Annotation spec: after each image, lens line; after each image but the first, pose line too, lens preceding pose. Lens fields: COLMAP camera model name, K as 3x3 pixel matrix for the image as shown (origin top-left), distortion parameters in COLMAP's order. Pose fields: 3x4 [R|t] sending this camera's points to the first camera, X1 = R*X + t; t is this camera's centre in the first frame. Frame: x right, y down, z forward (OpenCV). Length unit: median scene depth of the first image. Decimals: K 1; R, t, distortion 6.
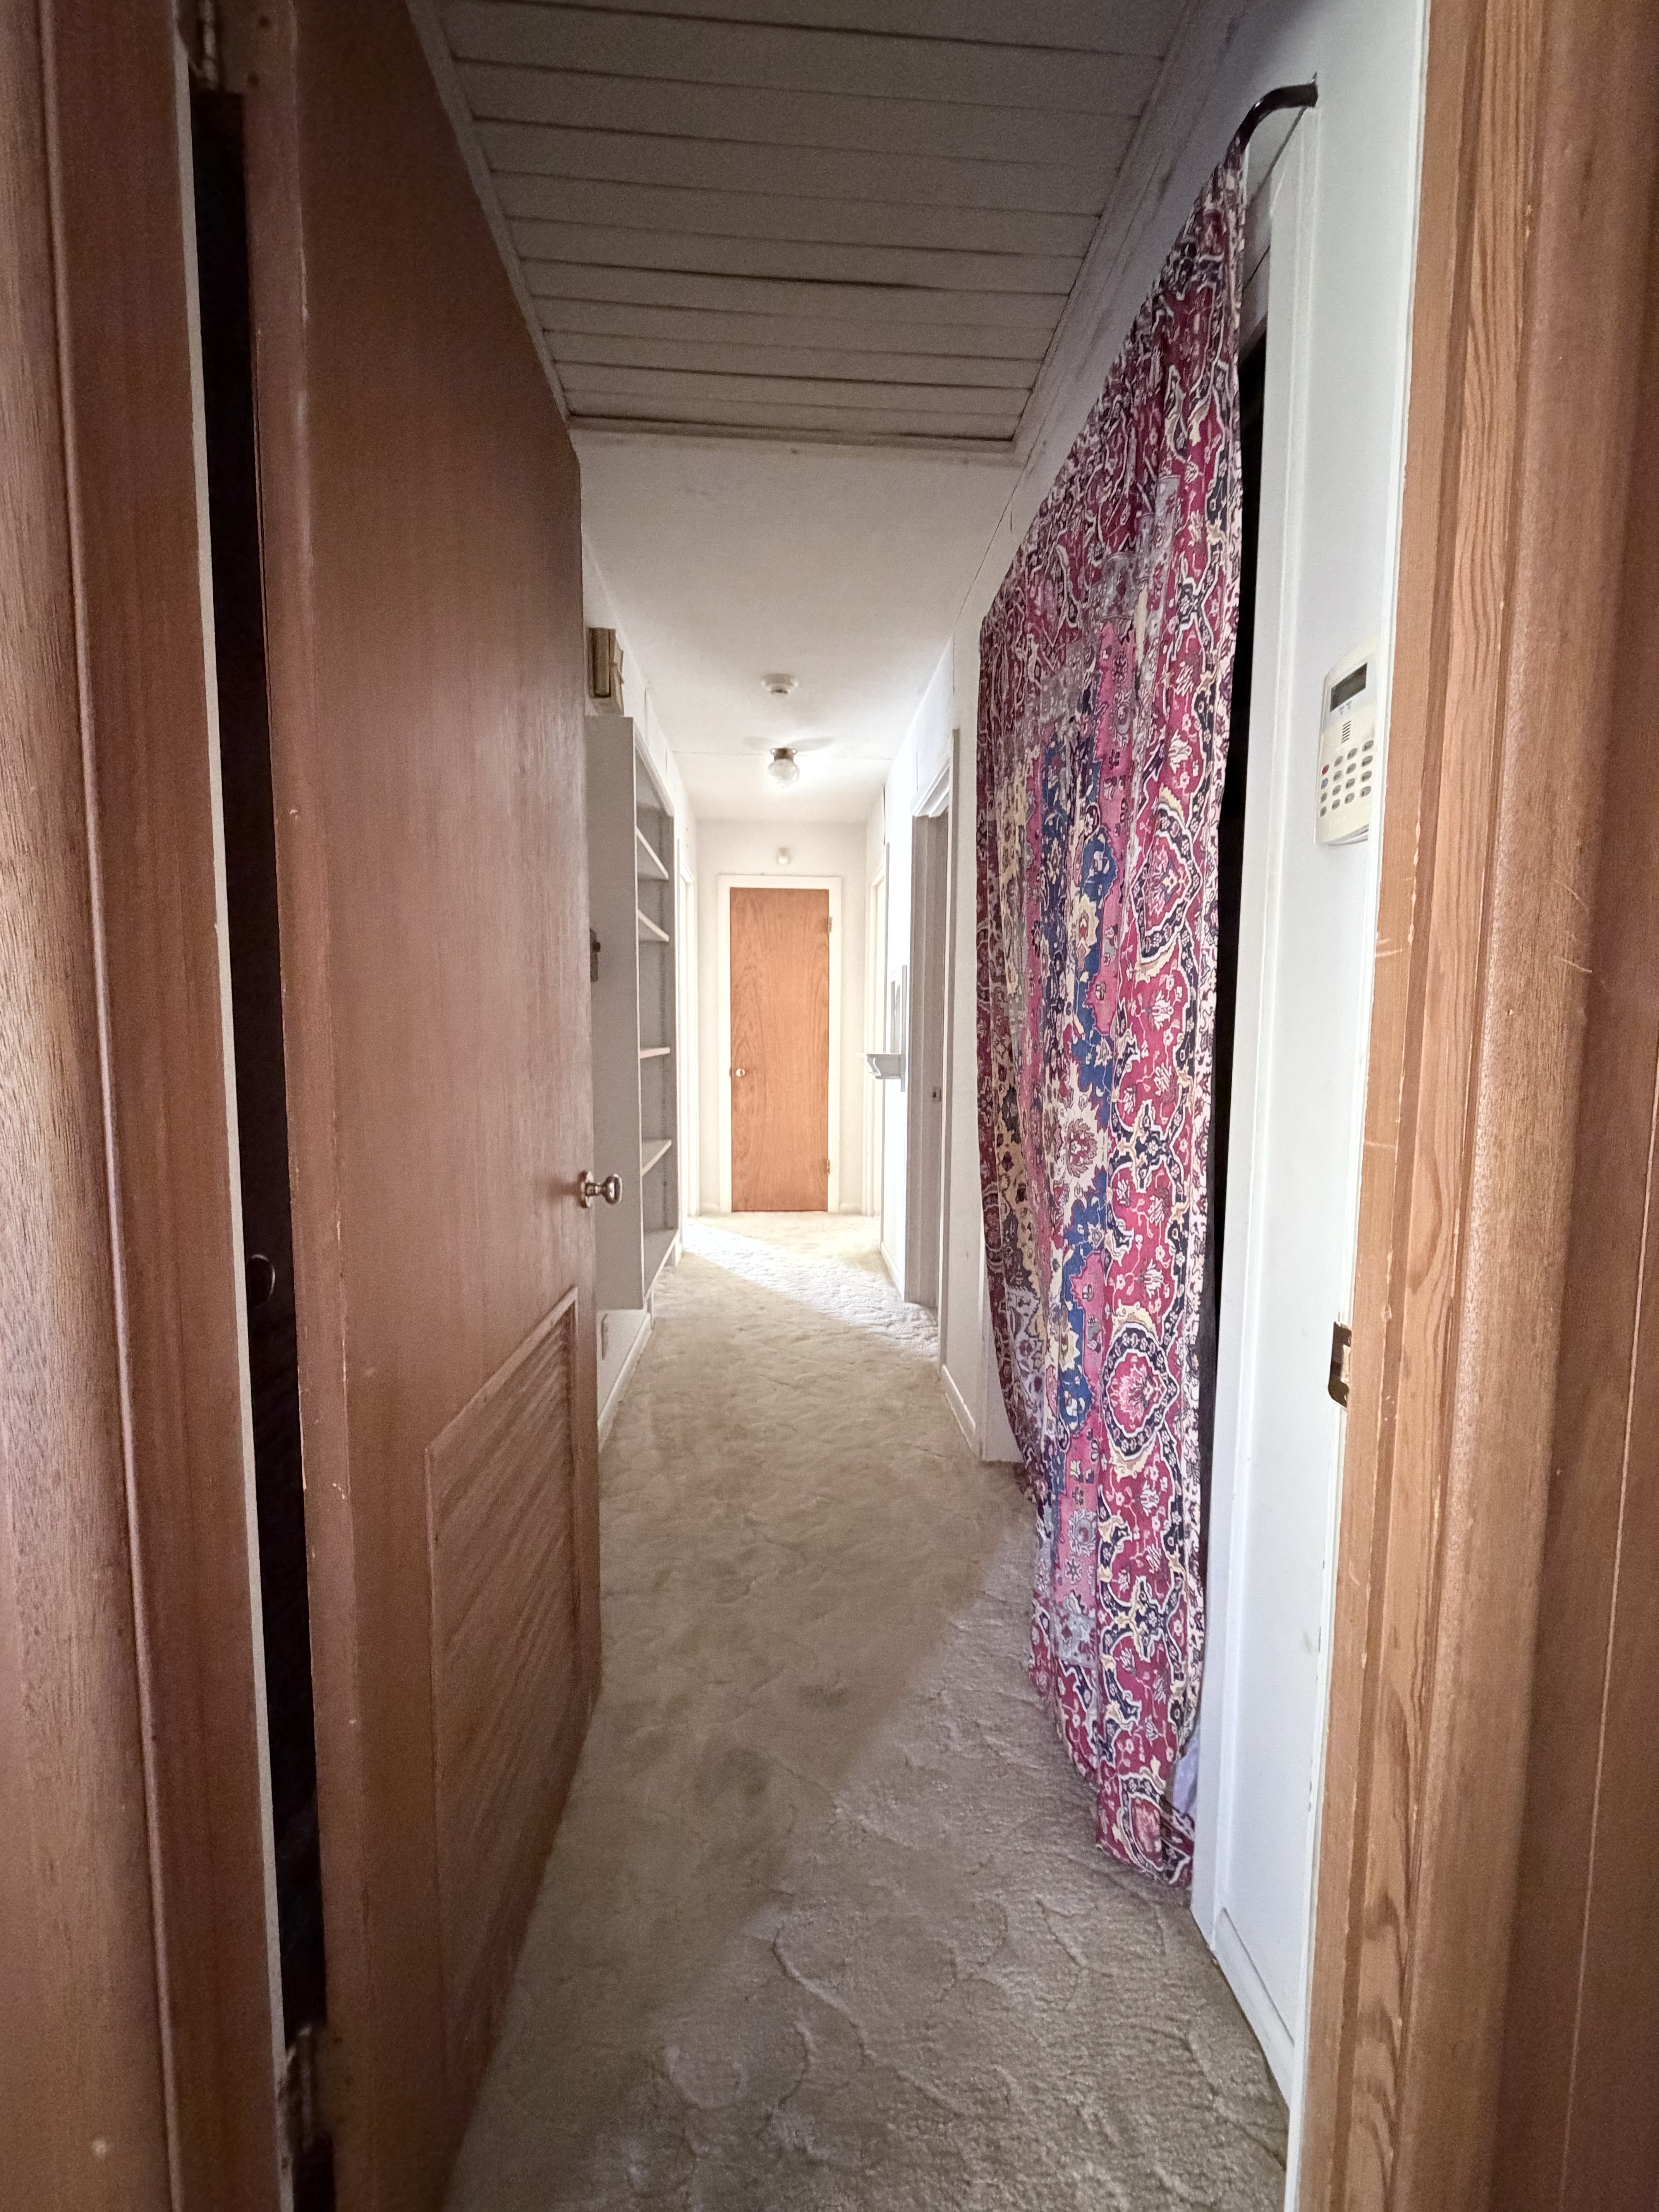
lens RADIAL K [[886.5, 0, 833.5], [0, 886.5, 1111.9], [0, 0, 1]] dist [0.001019, 0.000897]
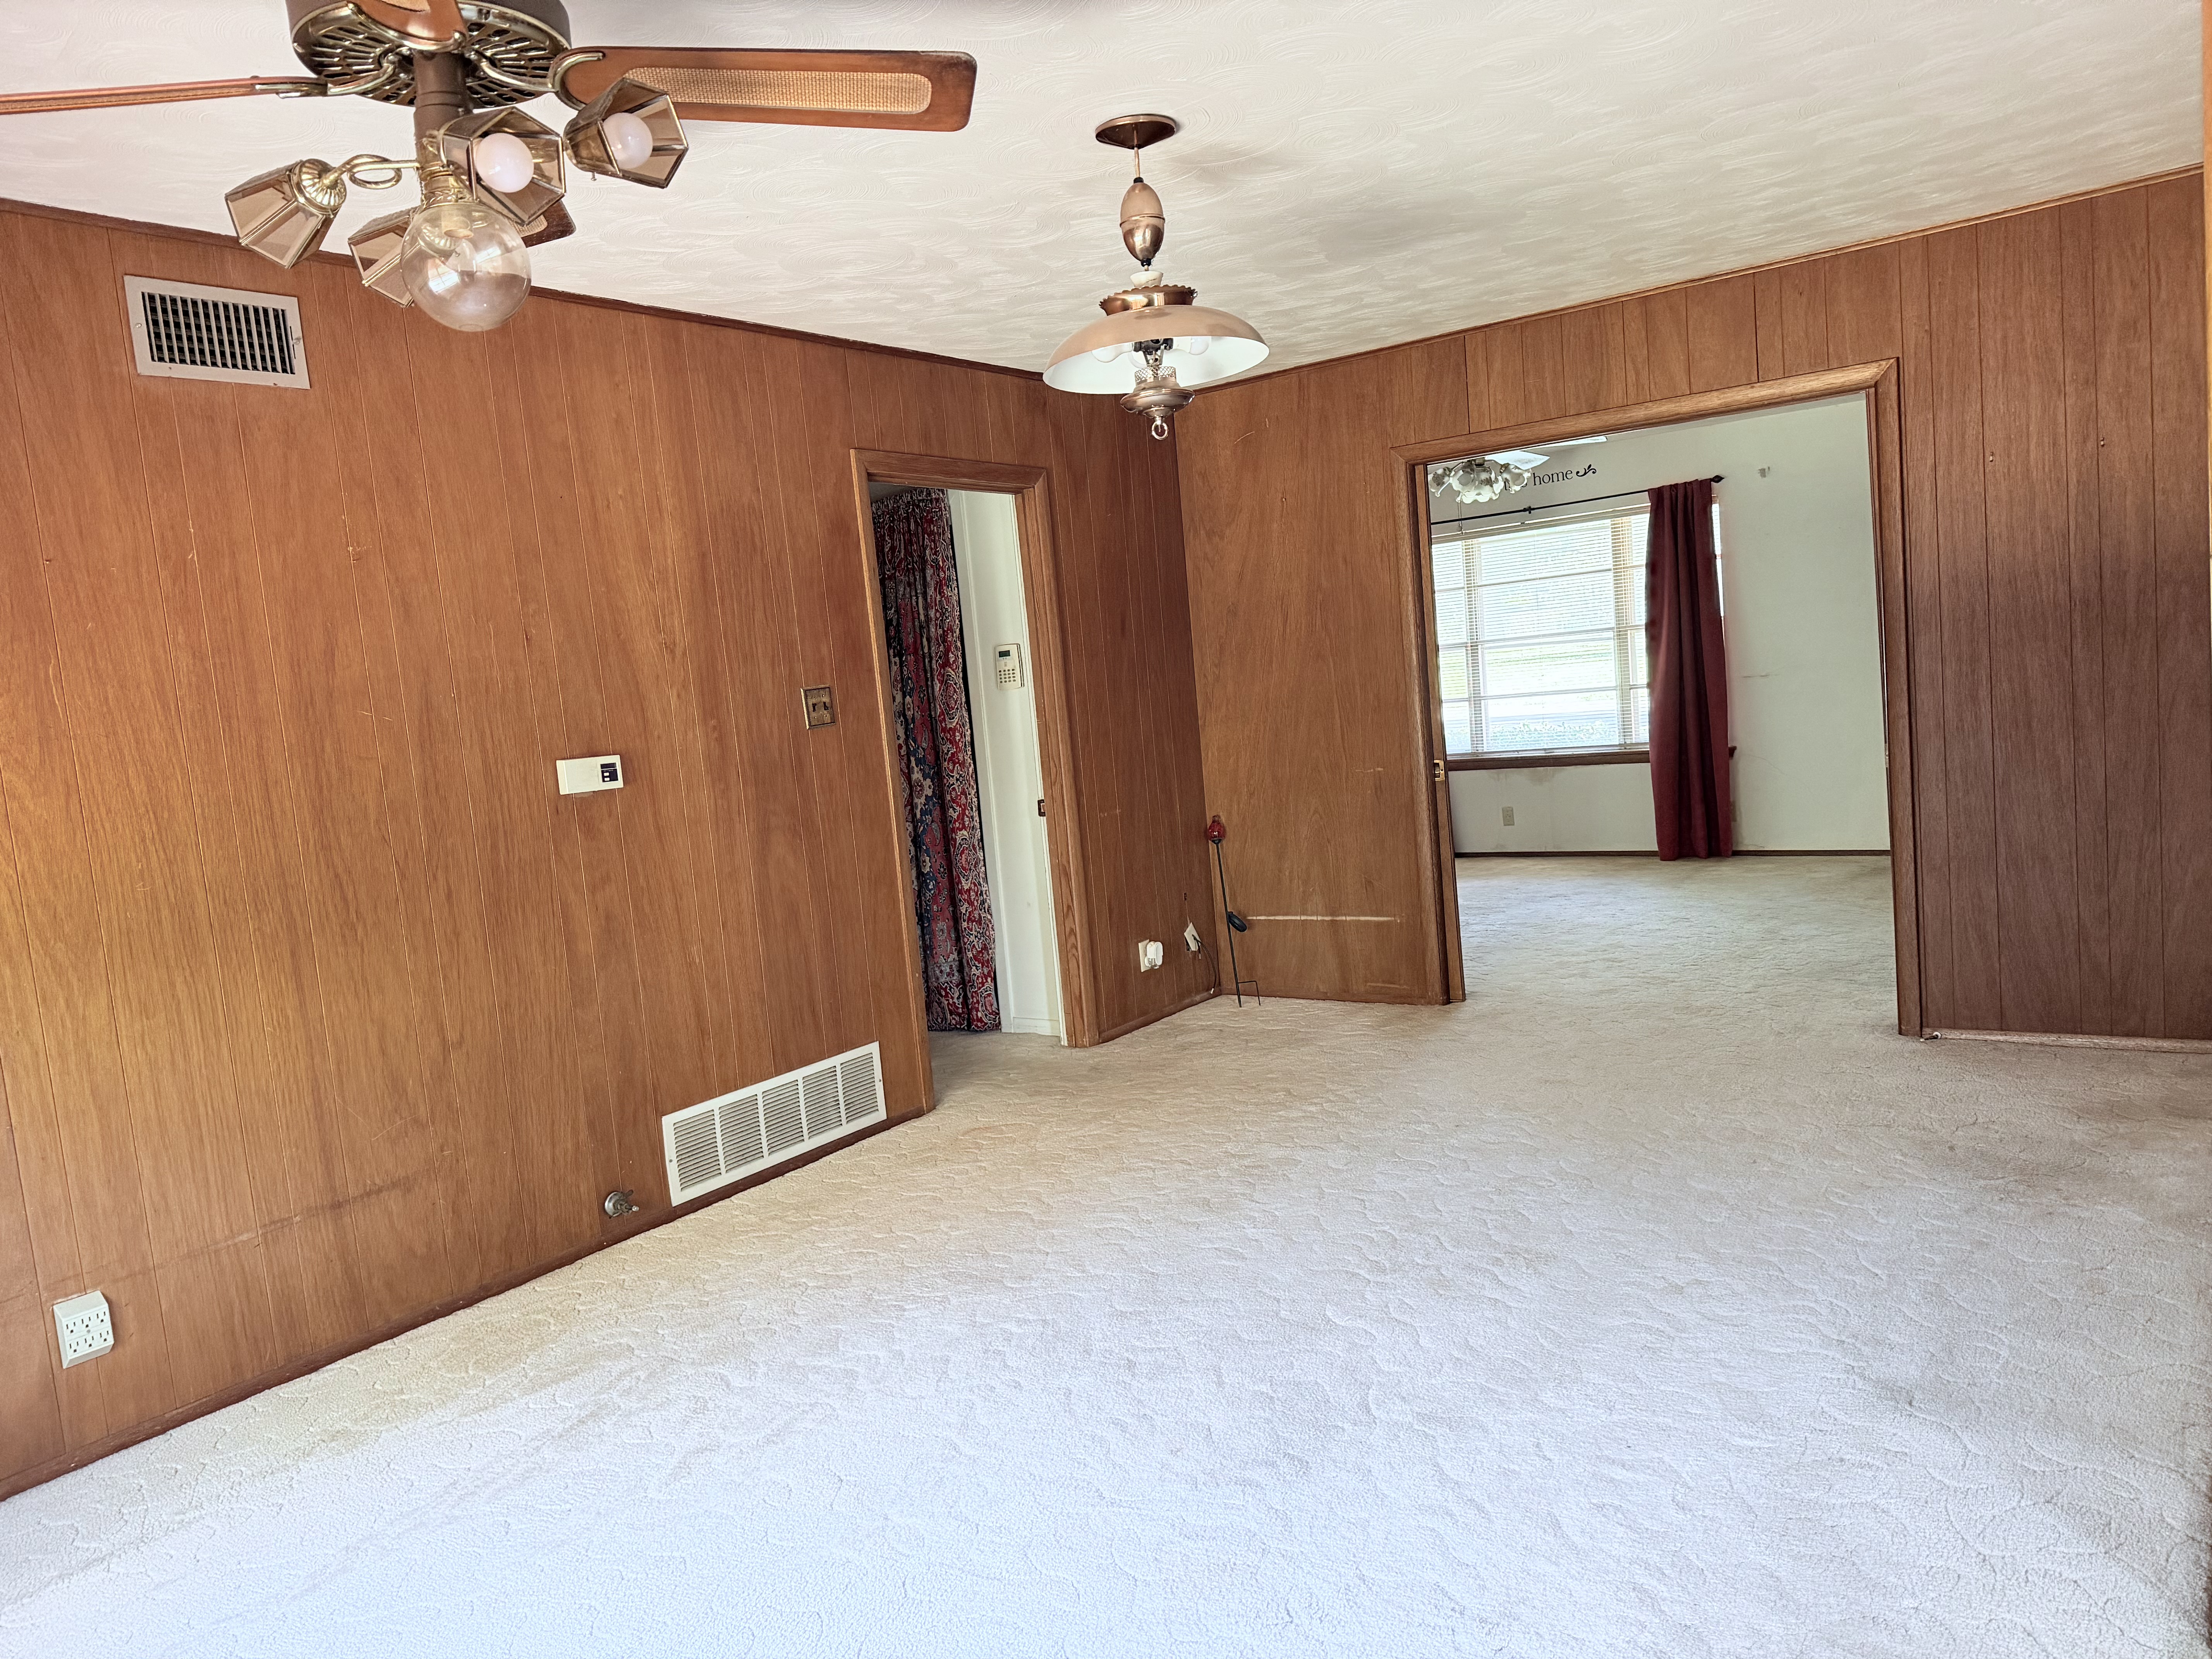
lens RADIAL K [[1540.4, 0, 1099.8], [0, 1540.4, 831.7], [0, 0, 1]] dist [0.040933, -0.009297]
pose [[0.640518, -0.144128, 0.754297, -3.485862], [0.164081, 0.985233, 0.048924, 0.037150], [-0.750210, 0.092429, 0.654708, -2.945334]]
